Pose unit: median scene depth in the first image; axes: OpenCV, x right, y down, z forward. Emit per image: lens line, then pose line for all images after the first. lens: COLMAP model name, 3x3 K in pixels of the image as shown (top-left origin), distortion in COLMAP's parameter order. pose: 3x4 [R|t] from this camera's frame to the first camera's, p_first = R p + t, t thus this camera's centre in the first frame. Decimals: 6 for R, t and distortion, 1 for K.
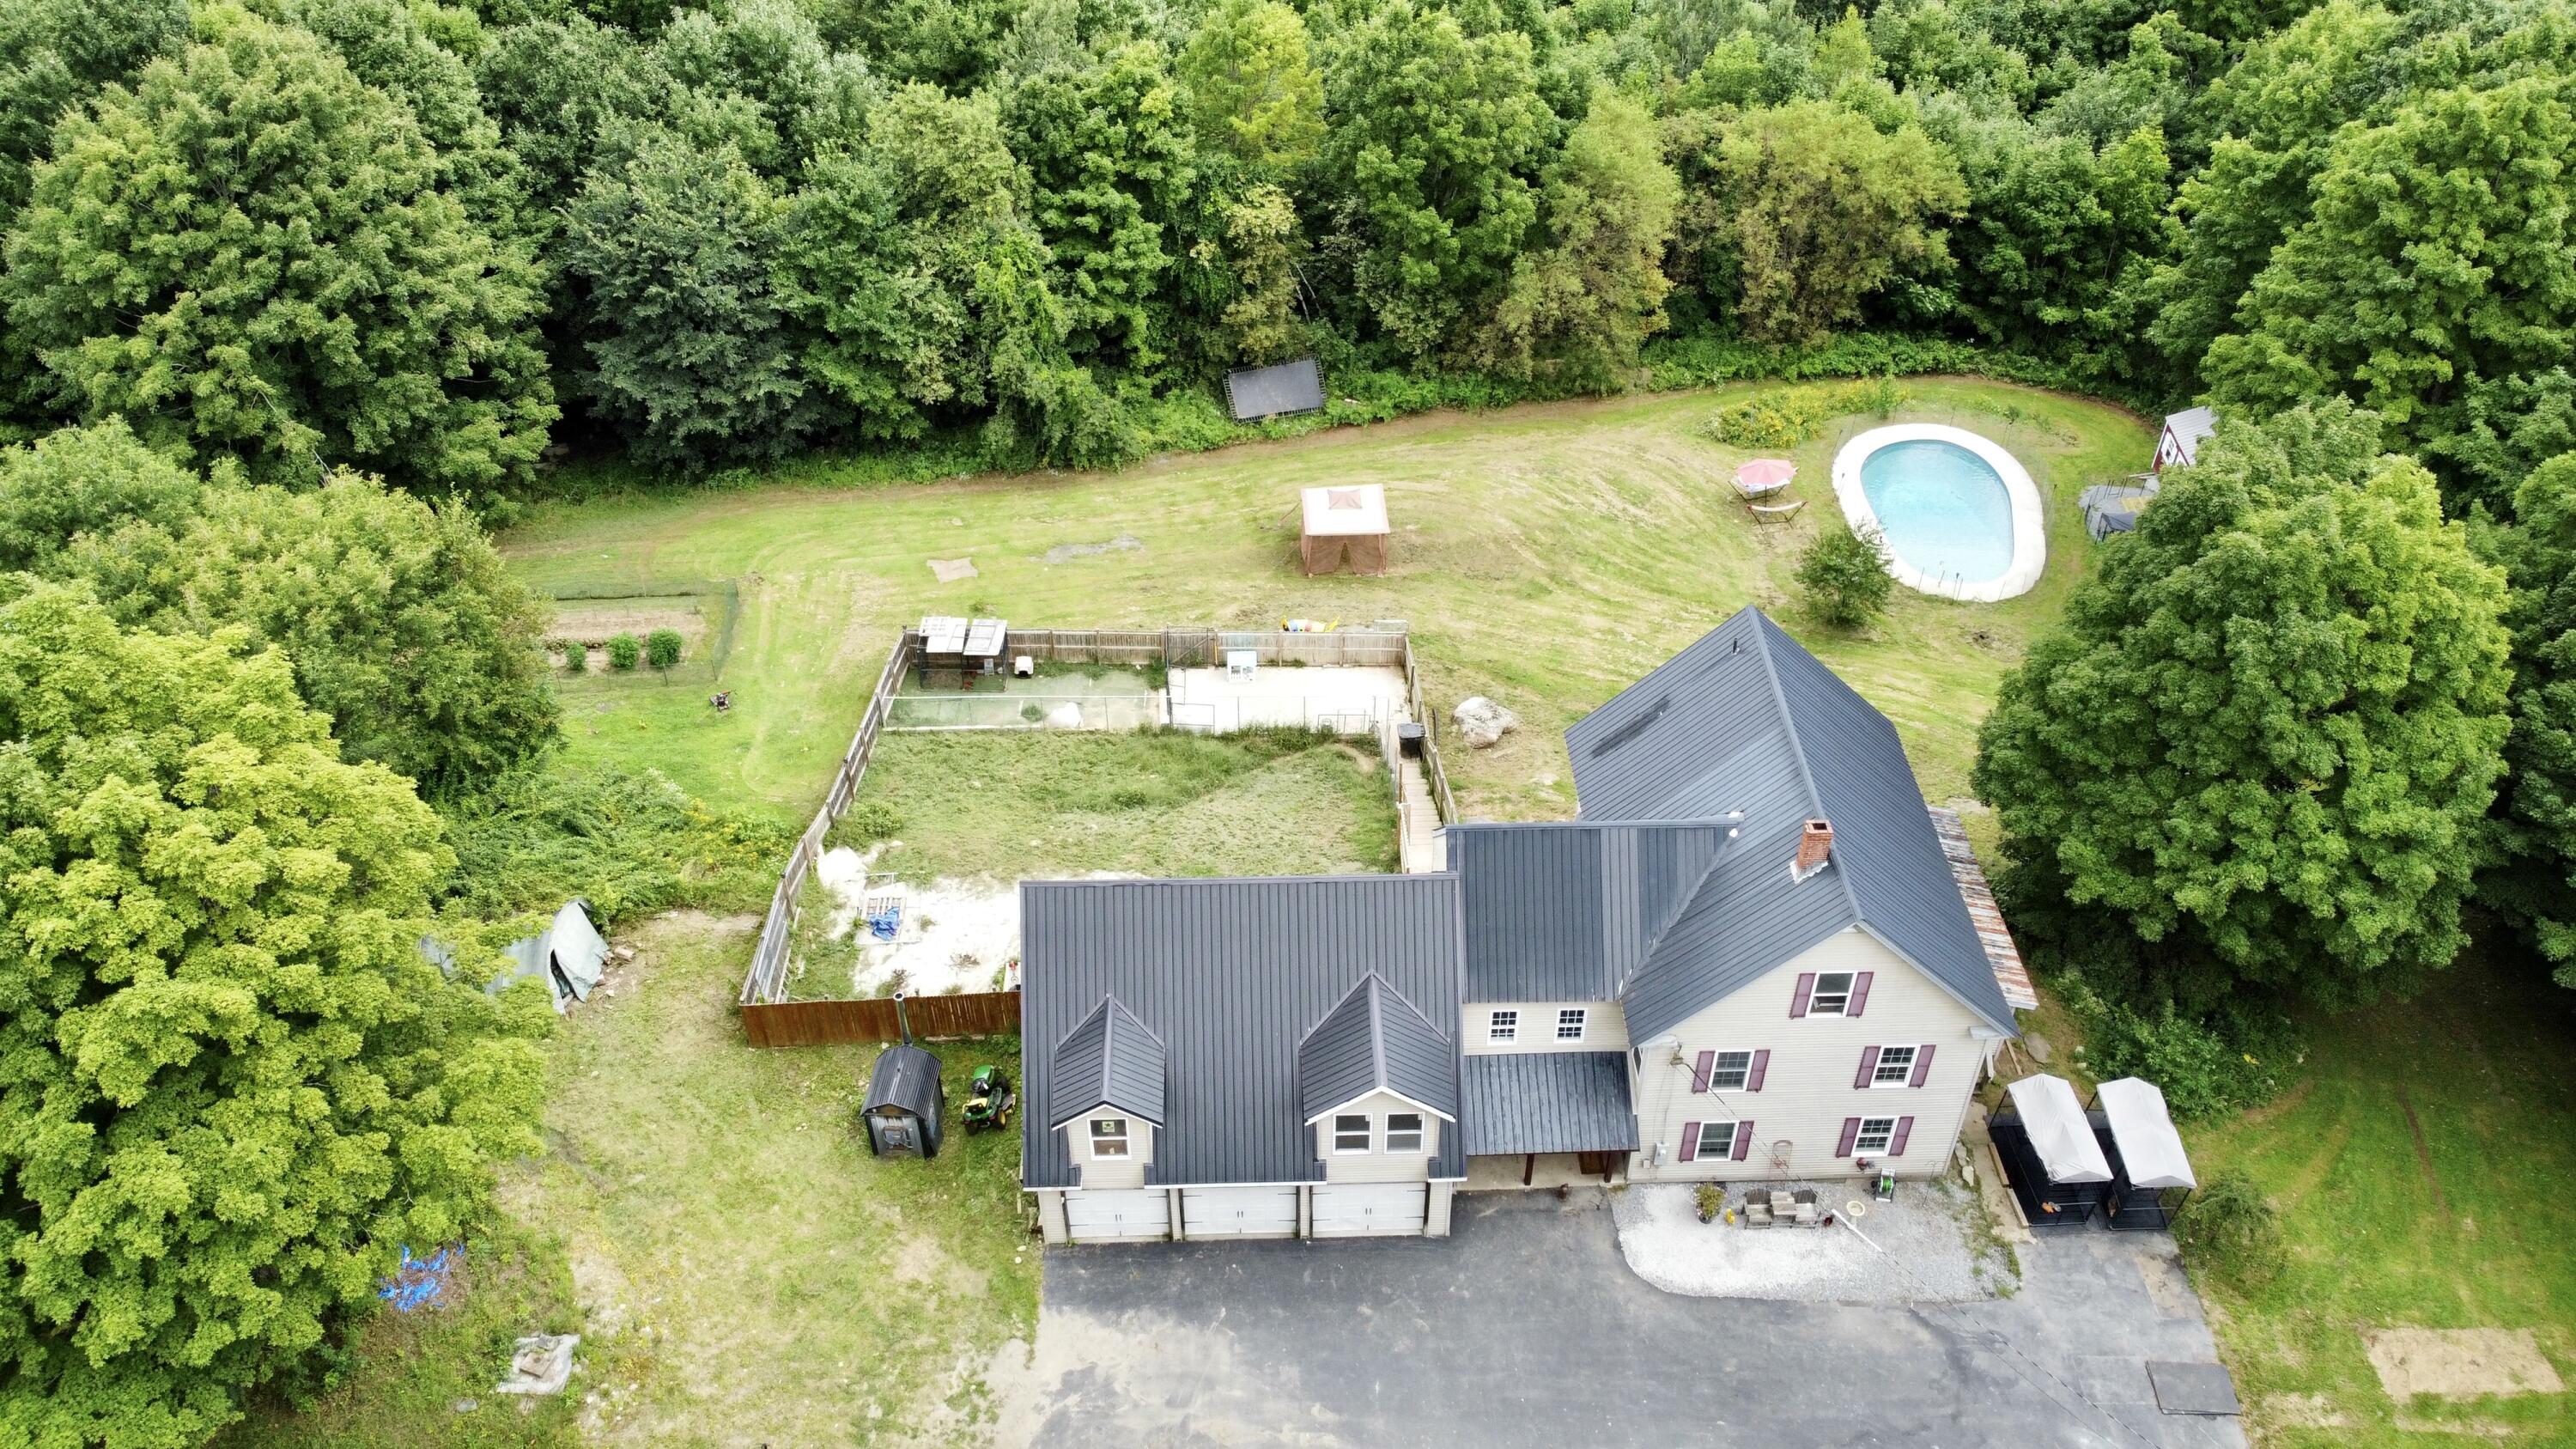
lens RADIAL K [[1947.5, 0, 1284.4], [0, 1947.5, 737.2], [0, 0, 1]] dist [0.004494, -0.008767]
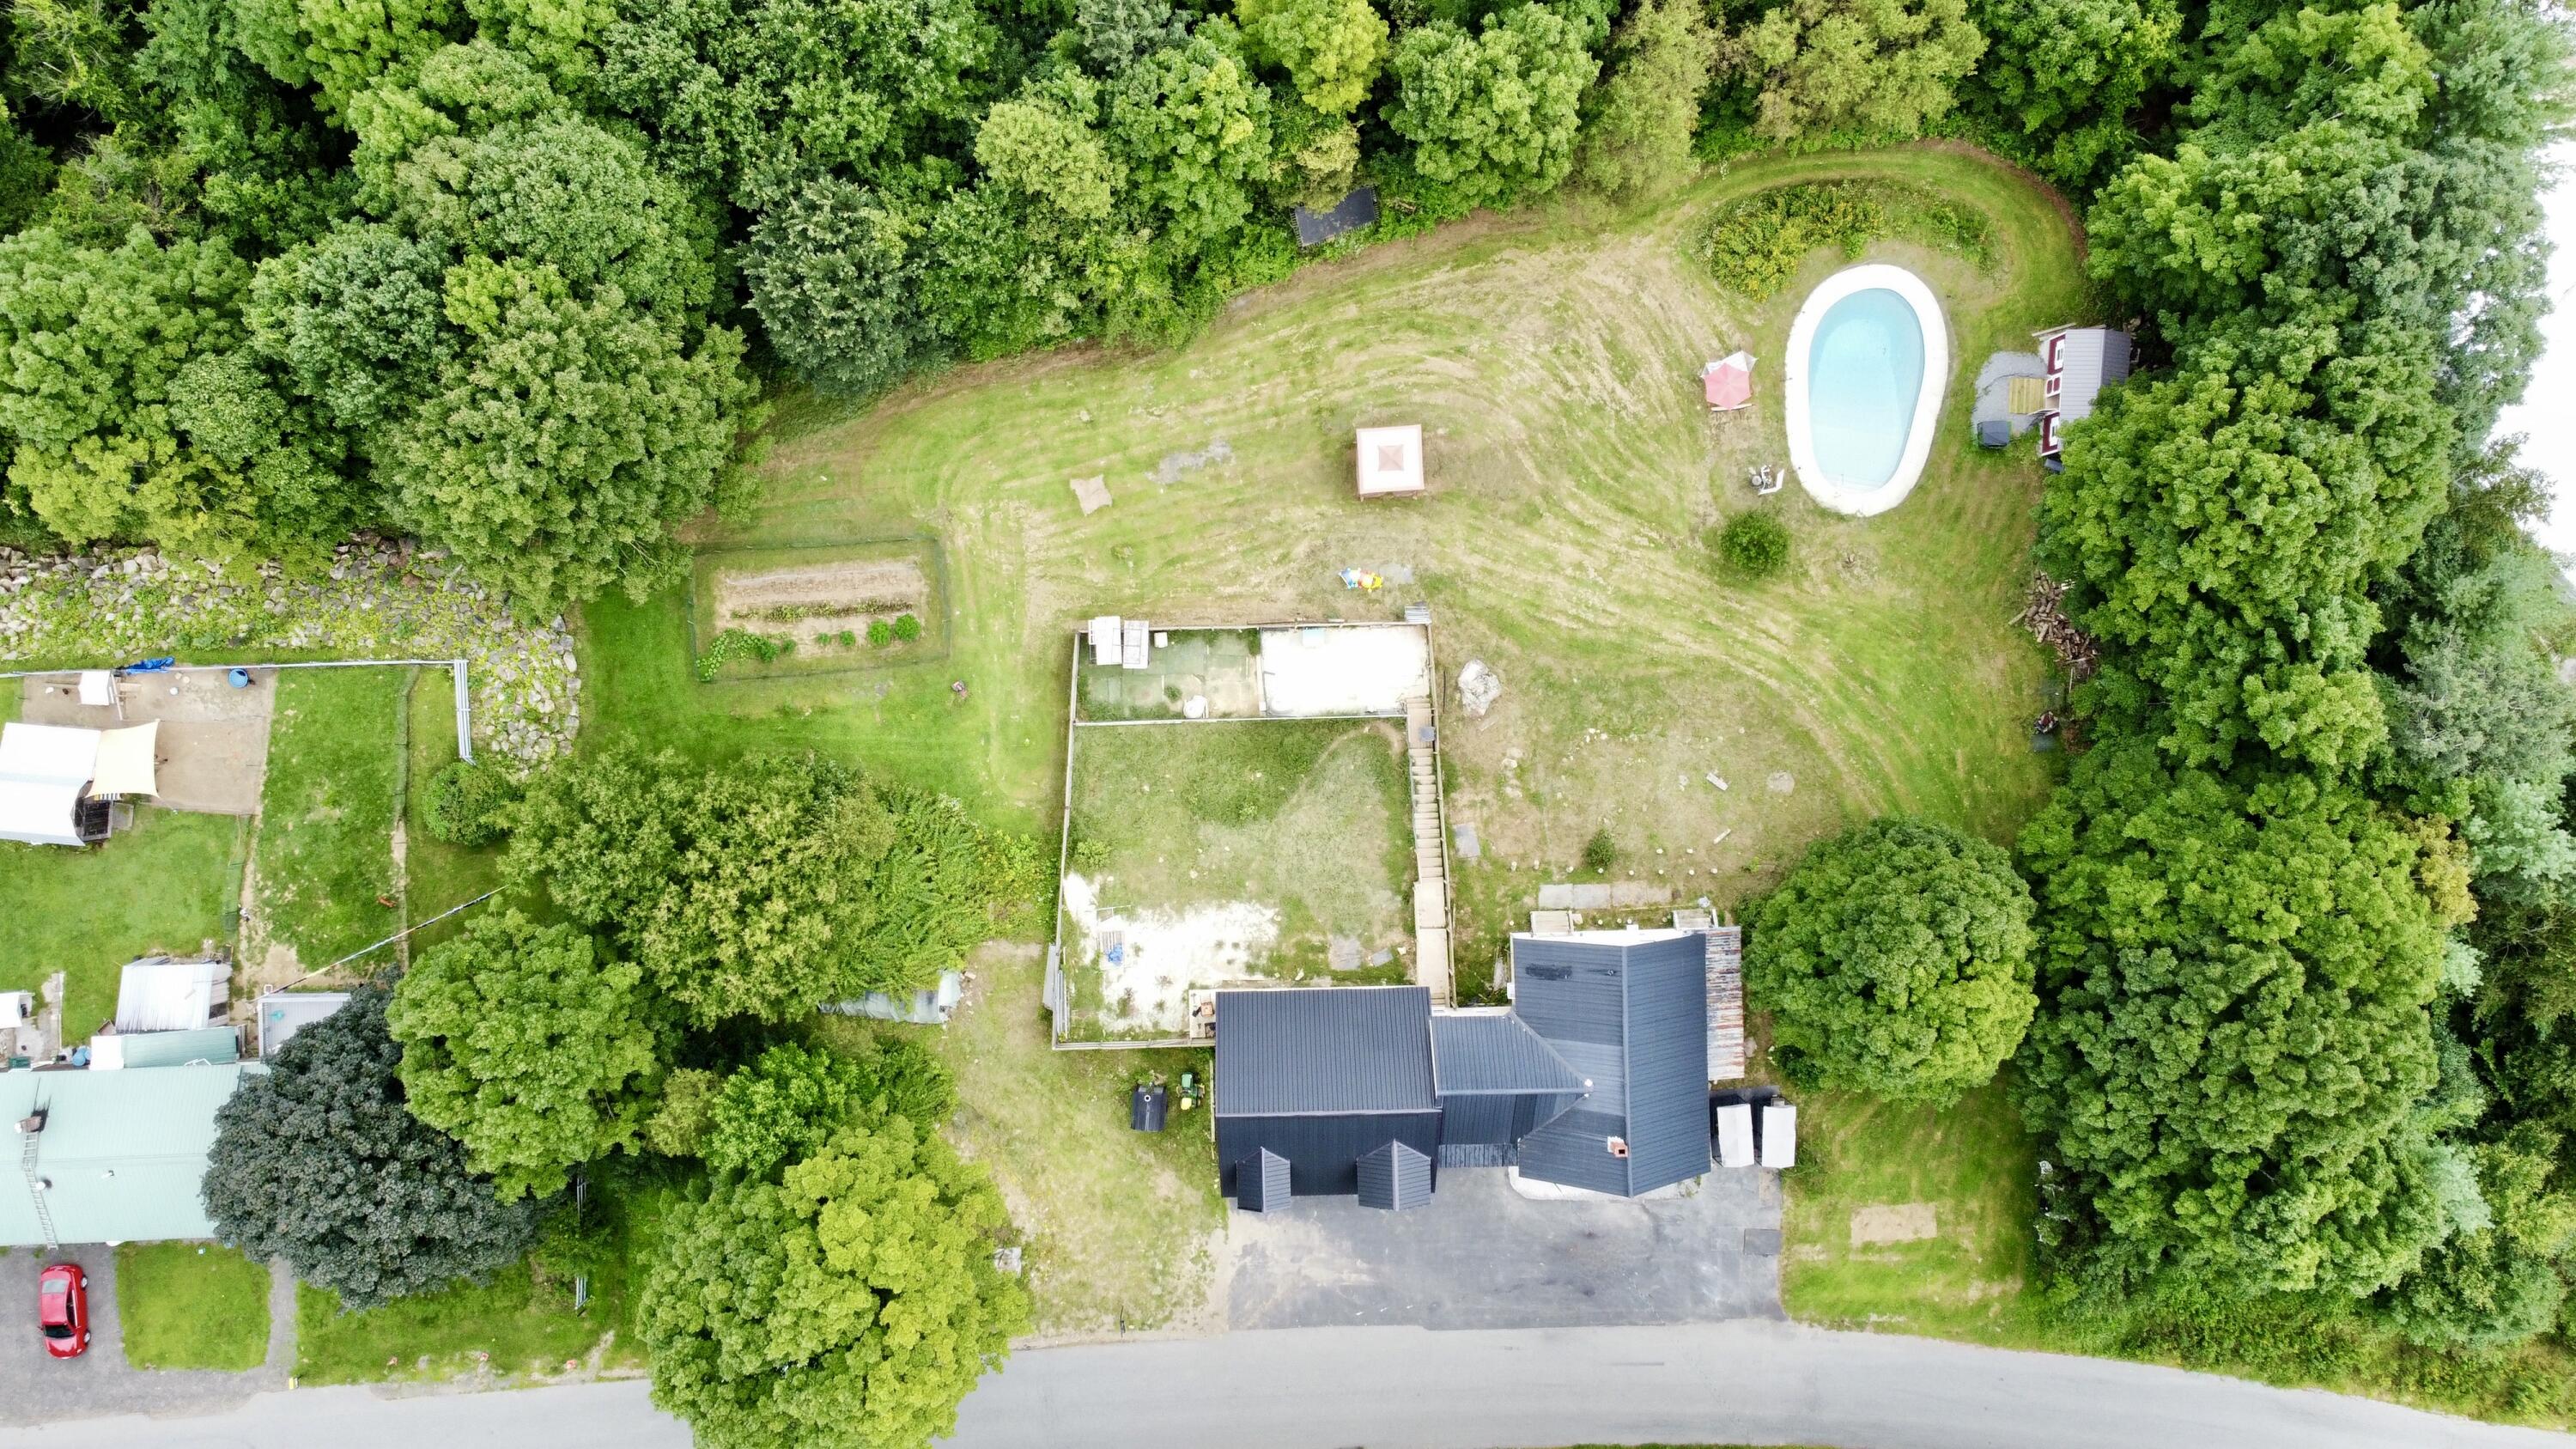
lens RADIAL K [[1947.5, 0, 1292.1], [0, 1947.5, 737.4], [0, 0, 1]] dist [0.004494, -0.008767]
pose [[0.999929, 0.000801, 0.011907, -0.080245], [-0.009664, 0.639740, 0.768530, -1.607769], [-0.007002, -0.768591, 0.639703, 0.045101]]
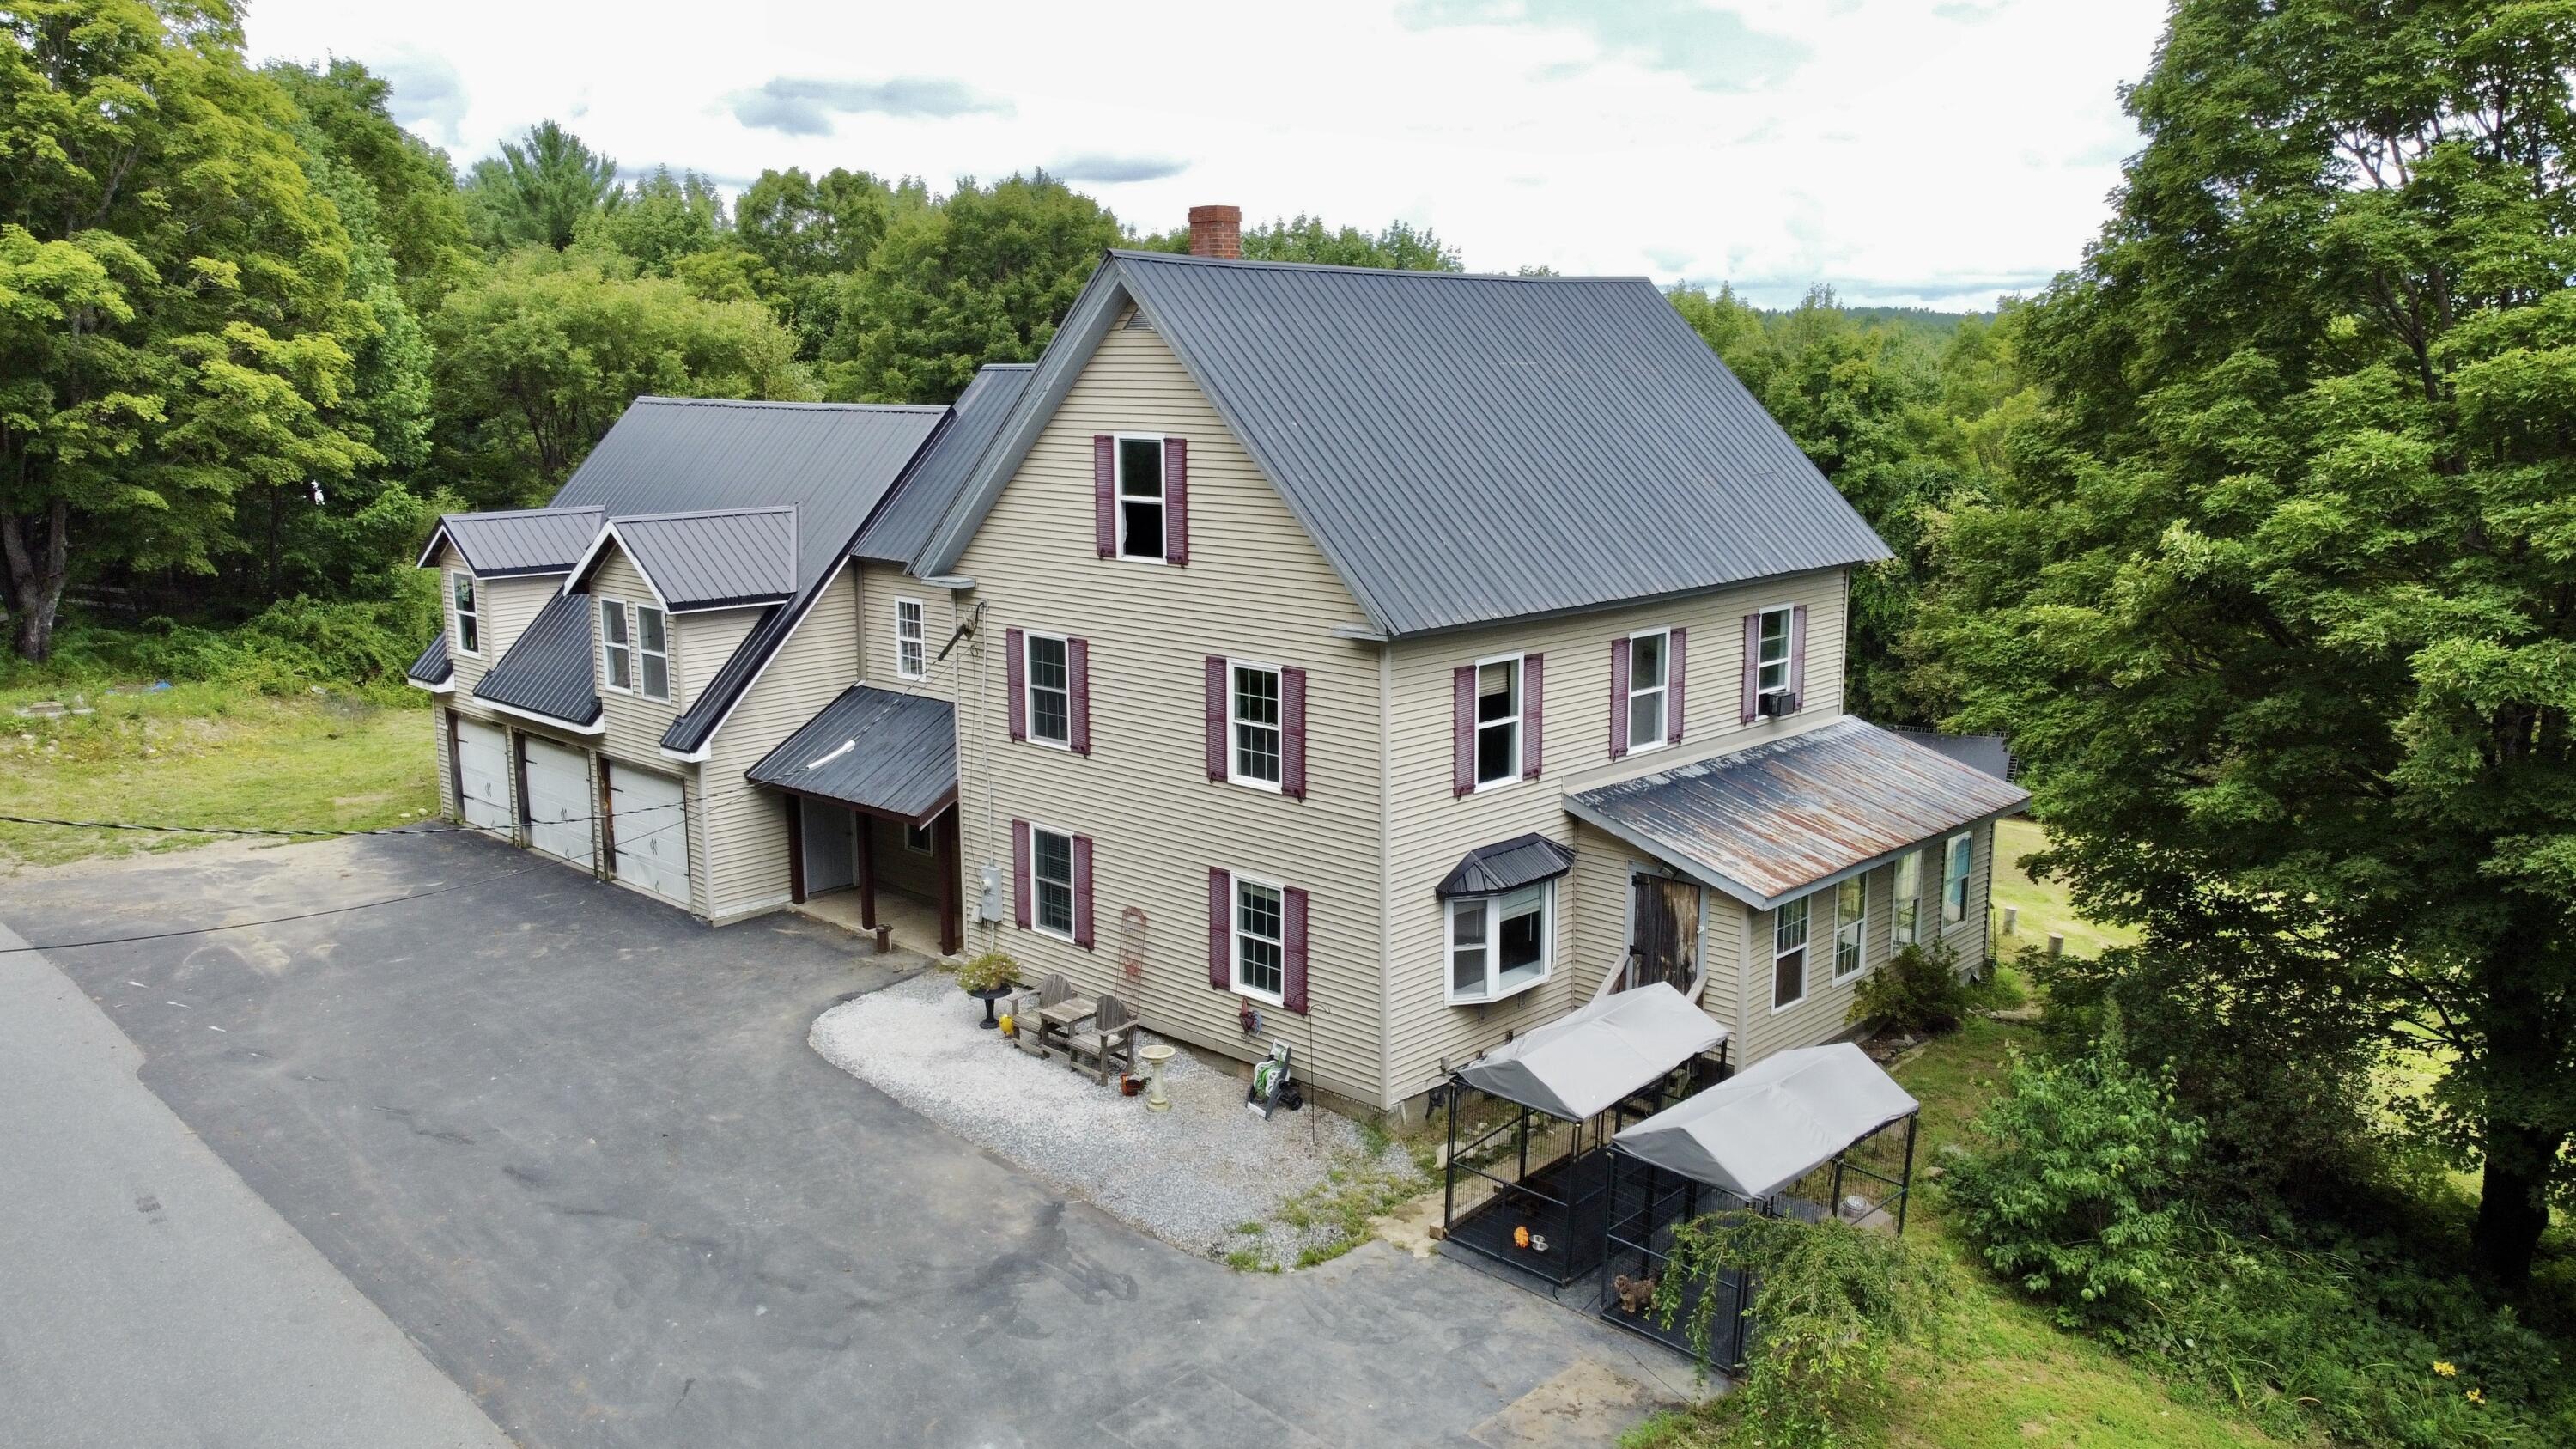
lens RADIAL K [[1947.5, 0, 1290.9], [0, 1947.5, 701.2], [0, 0, 1]] dist [0.004494, -0.008767]
pose [[0.703398, 0.128615, -0.699063, 0.652517], [-0.468457, 0.823558, -0.319842, 0.311753], [0.534583, 0.552458, 0.639540, 0.657442]]
